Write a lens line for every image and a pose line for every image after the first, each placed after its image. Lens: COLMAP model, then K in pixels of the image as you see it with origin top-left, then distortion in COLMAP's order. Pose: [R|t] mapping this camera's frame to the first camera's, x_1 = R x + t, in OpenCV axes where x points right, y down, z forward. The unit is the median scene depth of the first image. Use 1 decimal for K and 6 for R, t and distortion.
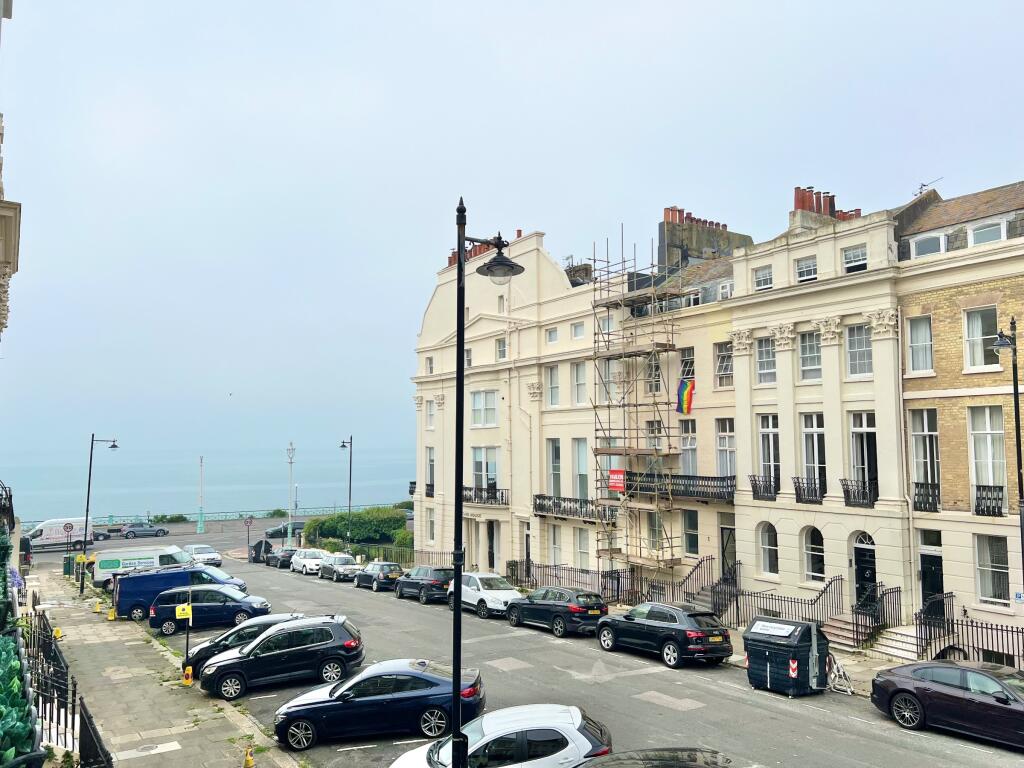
lens RADIAL K [[769.1, 0, 512.0], [0, 769.1, 384.0], [0, 0, 1]] dist [0.061608, -0.087403]
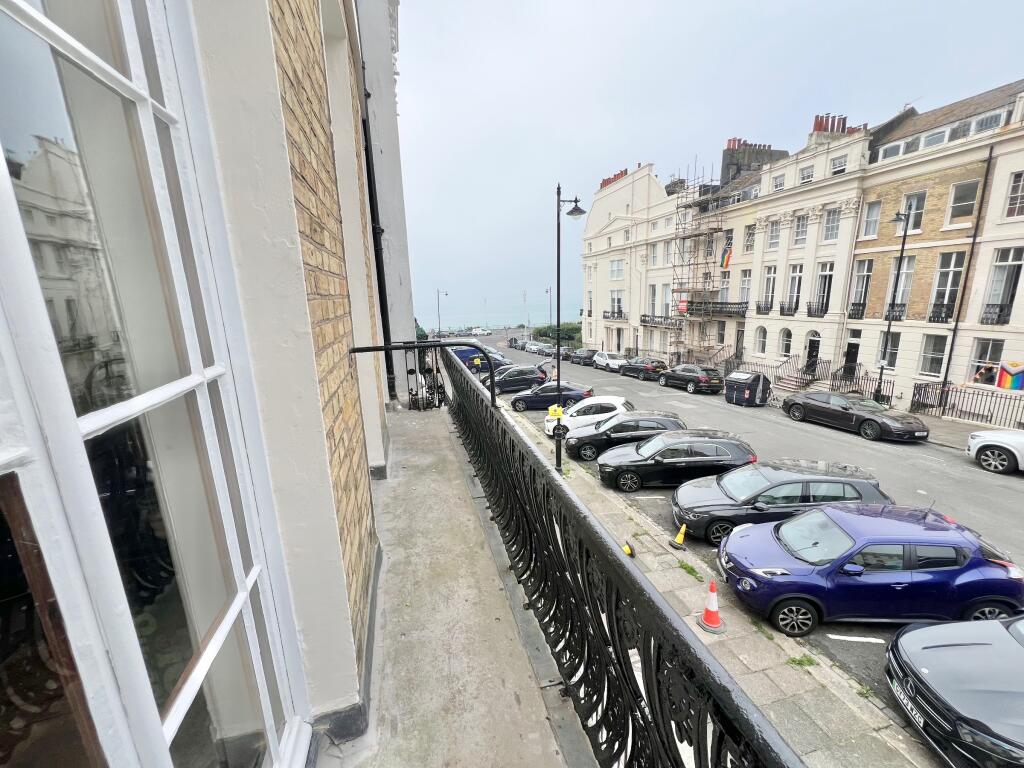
lens RADIAL K [[406.9, 0, 512.0], [0, 406.9, 384.0], [0, 0, 1]] dist [0.008233, 0.000080]
pose [[0.949323, 0.042465, -0.311422, 0.063024], [0.052805, 0.955198, 0.291217, -0.007563], [0.309836, -0.292904, 0.904549, -0.111873]]
